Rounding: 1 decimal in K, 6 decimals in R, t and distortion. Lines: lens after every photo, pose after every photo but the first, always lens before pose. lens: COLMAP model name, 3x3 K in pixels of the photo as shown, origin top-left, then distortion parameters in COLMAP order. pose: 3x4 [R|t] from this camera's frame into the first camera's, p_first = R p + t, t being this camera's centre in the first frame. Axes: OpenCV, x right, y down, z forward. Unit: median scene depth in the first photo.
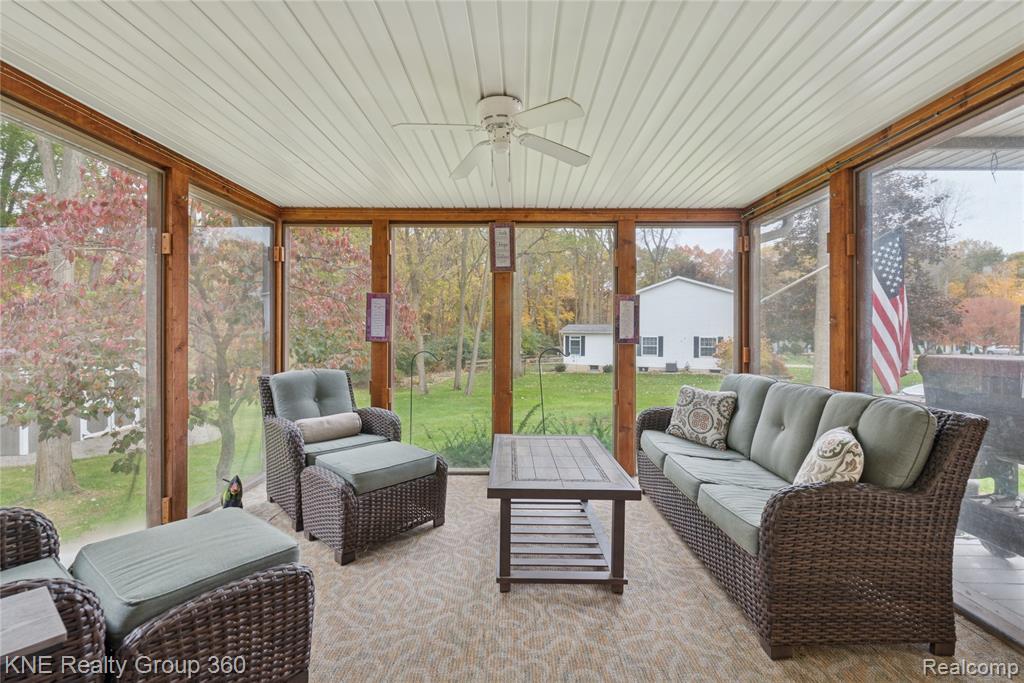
lens RADIAL K [[442.5, 0, 507.1], [0, 442.5, 337.0], [0, 0, 1]] dist [0.001366, -0.000304]
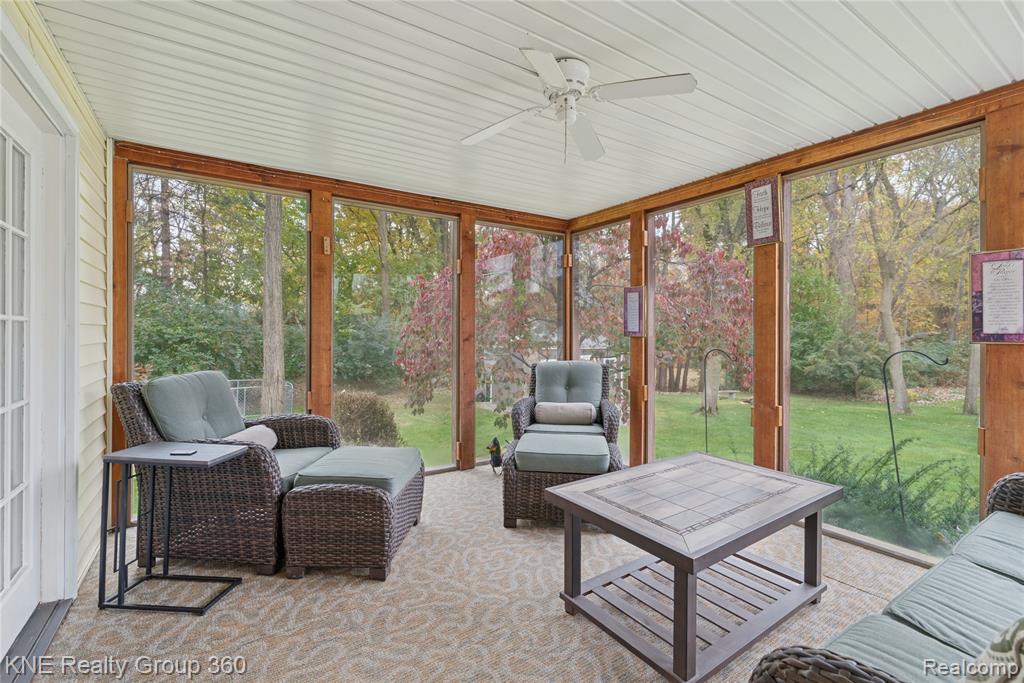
lens RADIAL K [[442.5, 0, 505.5], [0, 442.5, 334.8], [0, 0, 1]] dist [0.001366, -0.000304]
pose [[0.570061, 0.002469, -0.821599, 0.357970], [-0.005100, 0.999987, -0.000533, 0.008645], [0.821587, 0.004495, 0.570066, 0.209918]]
